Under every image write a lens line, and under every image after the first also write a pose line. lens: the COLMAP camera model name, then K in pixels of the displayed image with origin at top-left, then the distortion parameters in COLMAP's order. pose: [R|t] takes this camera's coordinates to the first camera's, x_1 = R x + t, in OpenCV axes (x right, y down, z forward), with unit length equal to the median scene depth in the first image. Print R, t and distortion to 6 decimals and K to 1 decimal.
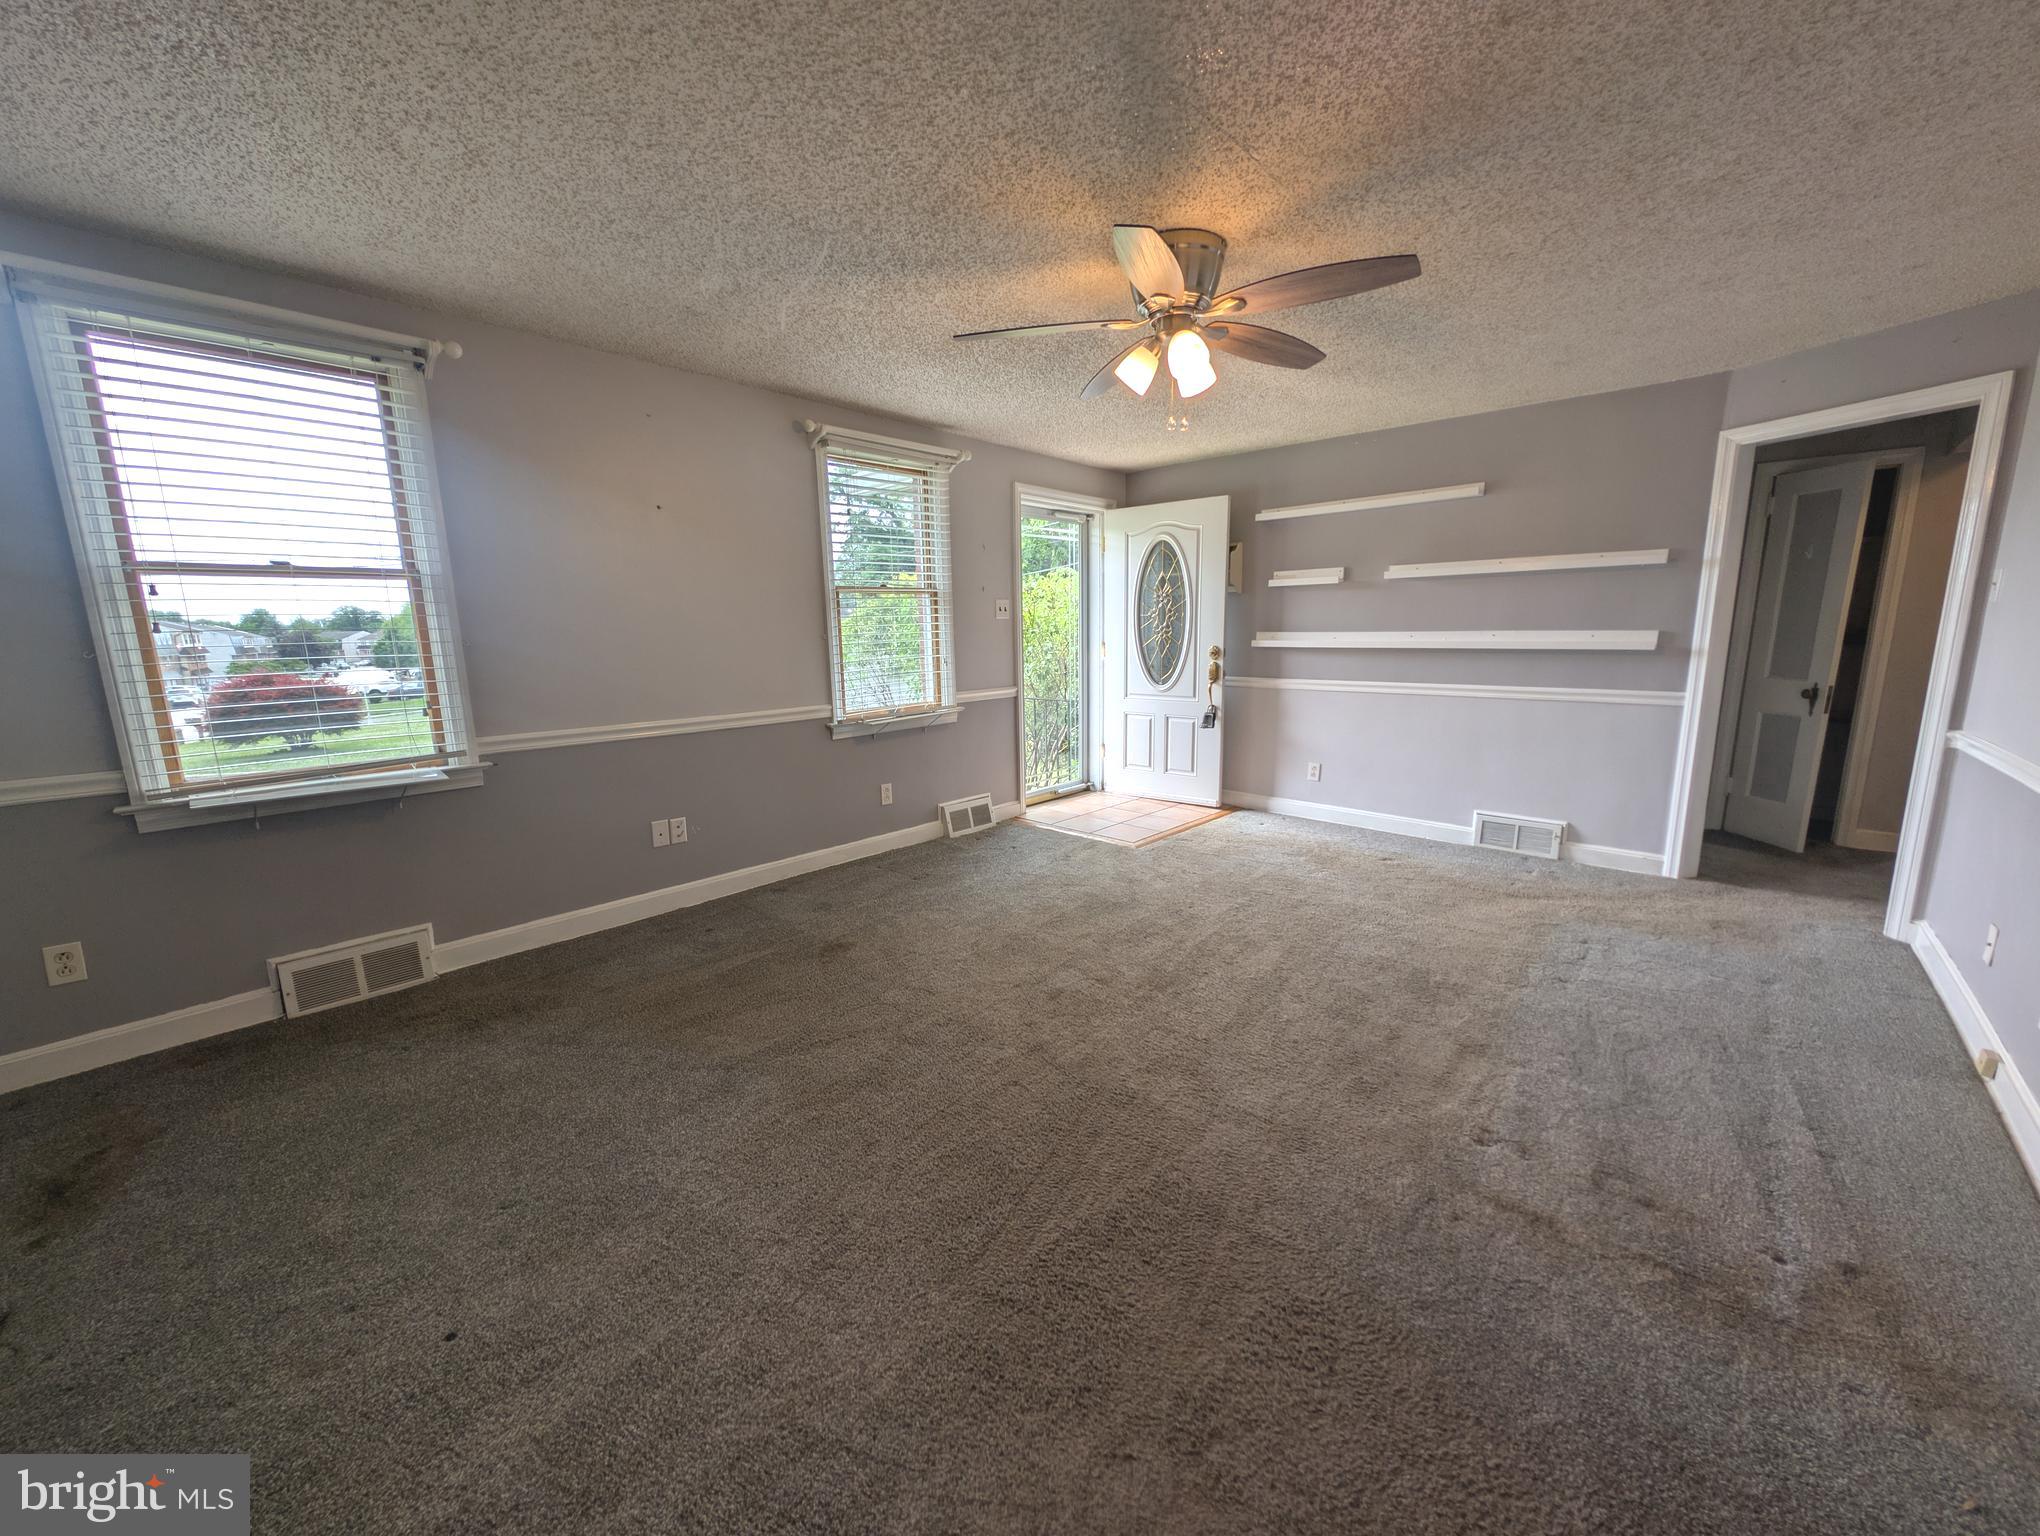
lens RADIAL K [[783.1, 0, 1026.2], [0, 783.1, 776.4], [0, 0, 1]] dist [0.023275, -0.009757]
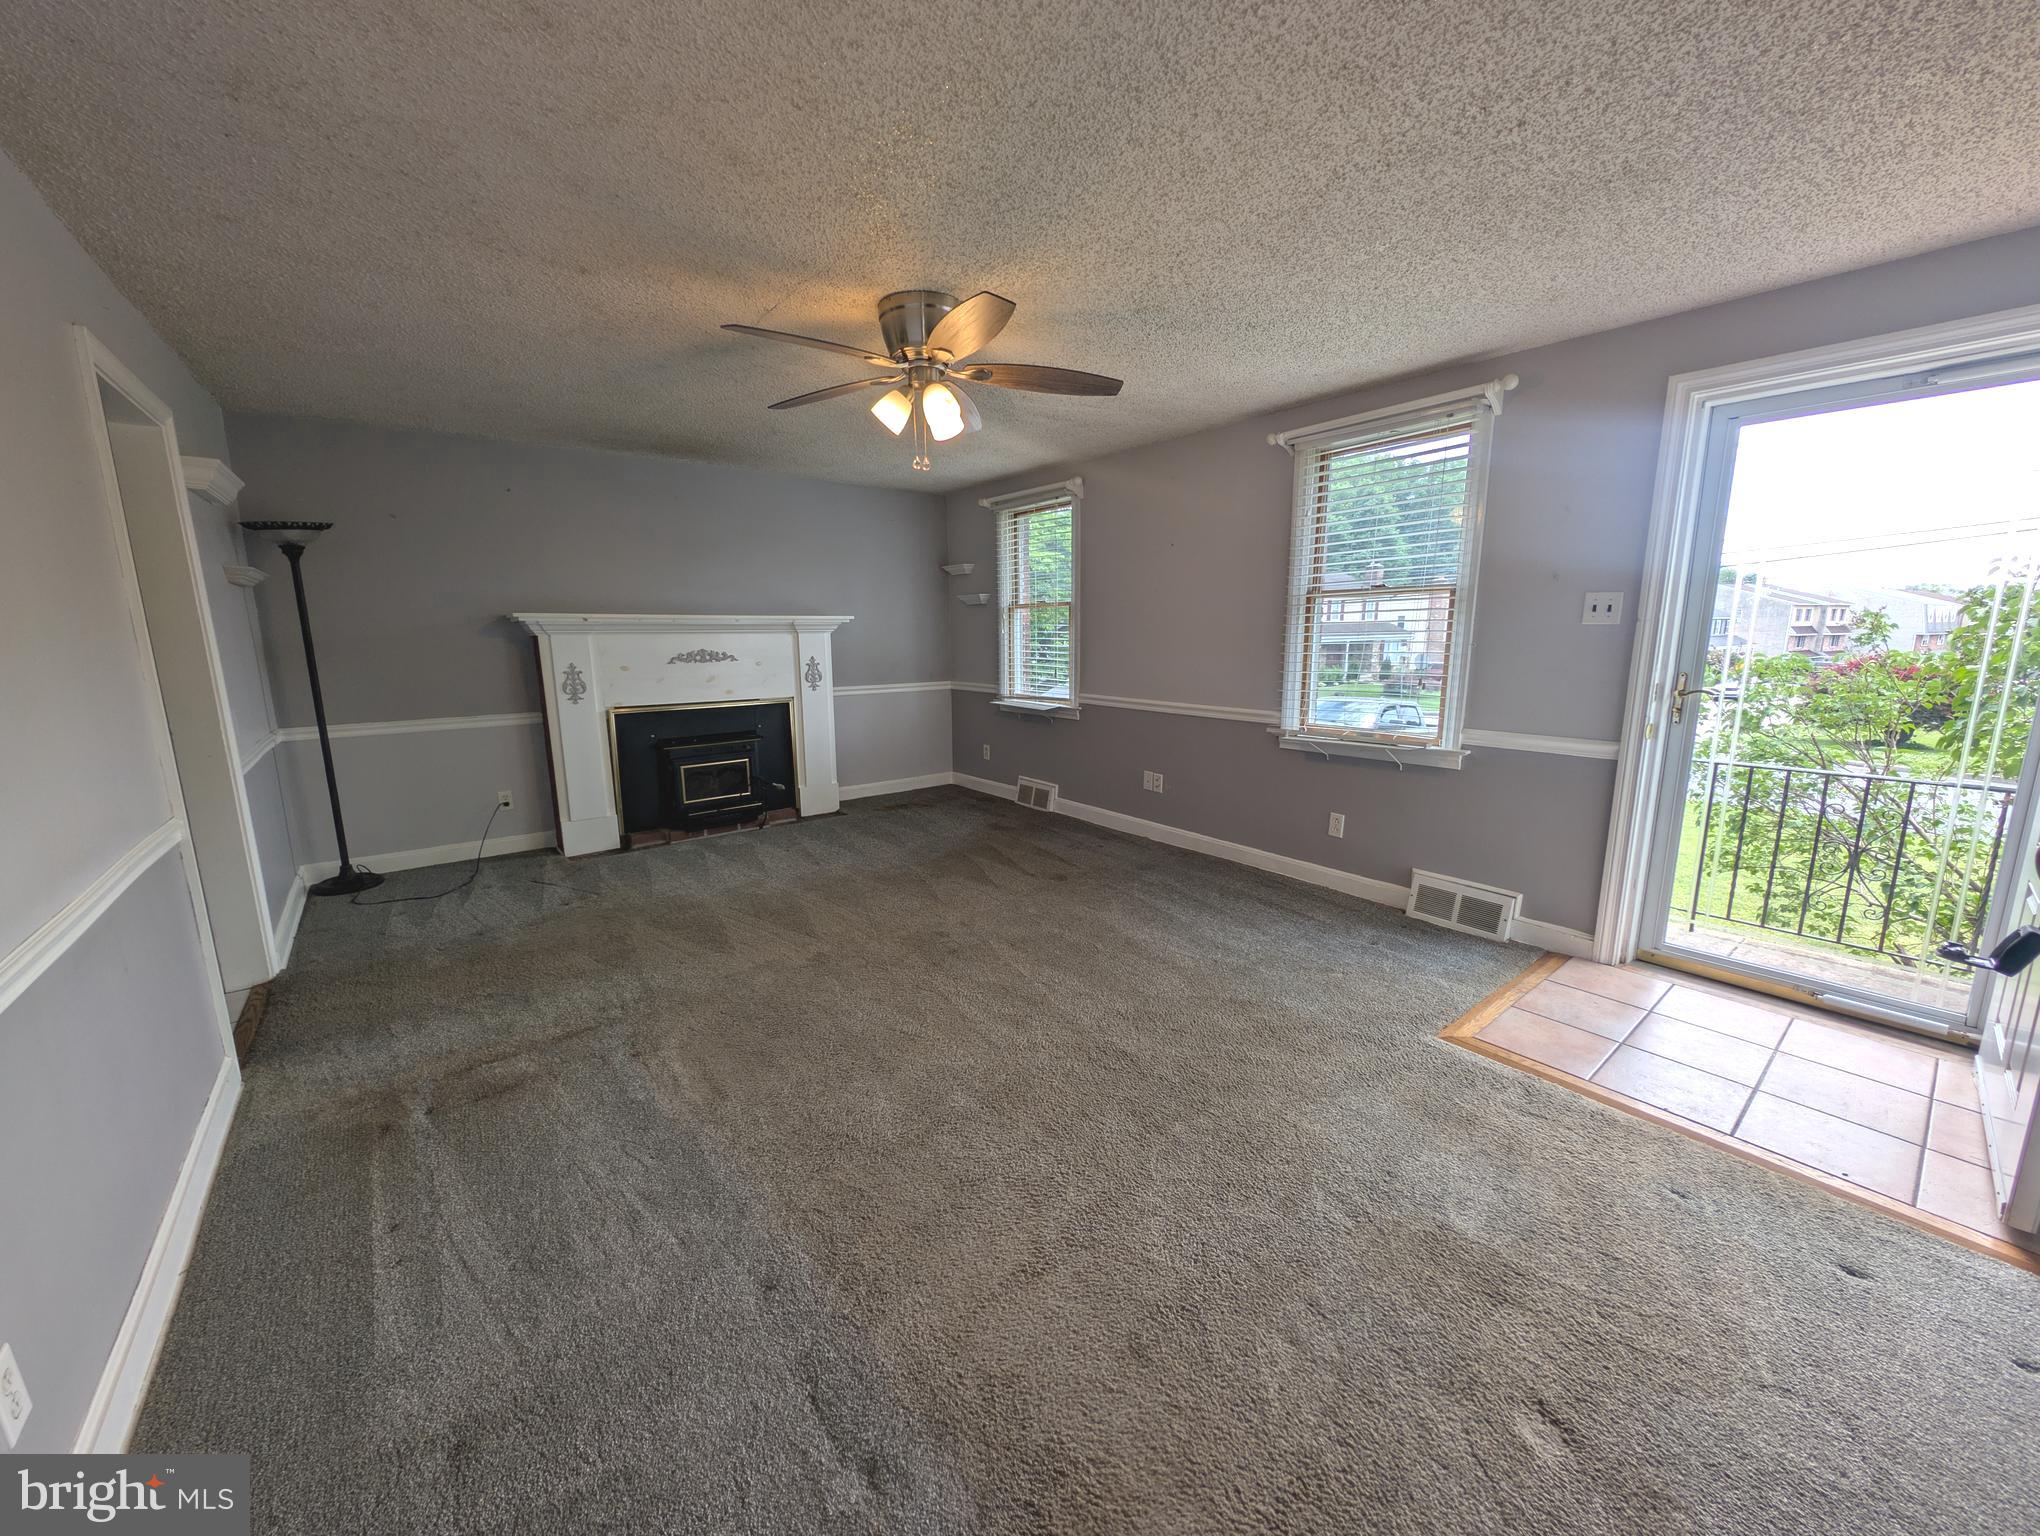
lens RADIAL K [[783.1, 0, 1026.2], [0, 783.1, 776.4], [0, 0, 1]] dist [0.023275, -0.009757]
pose [[-0.184092, 0.187449, -0.964869, 0.737011], [-0.183696, 0.957790, 0.221121, -0.163228], [0.965591, 0.217949, -0.141888, 0.785898]]
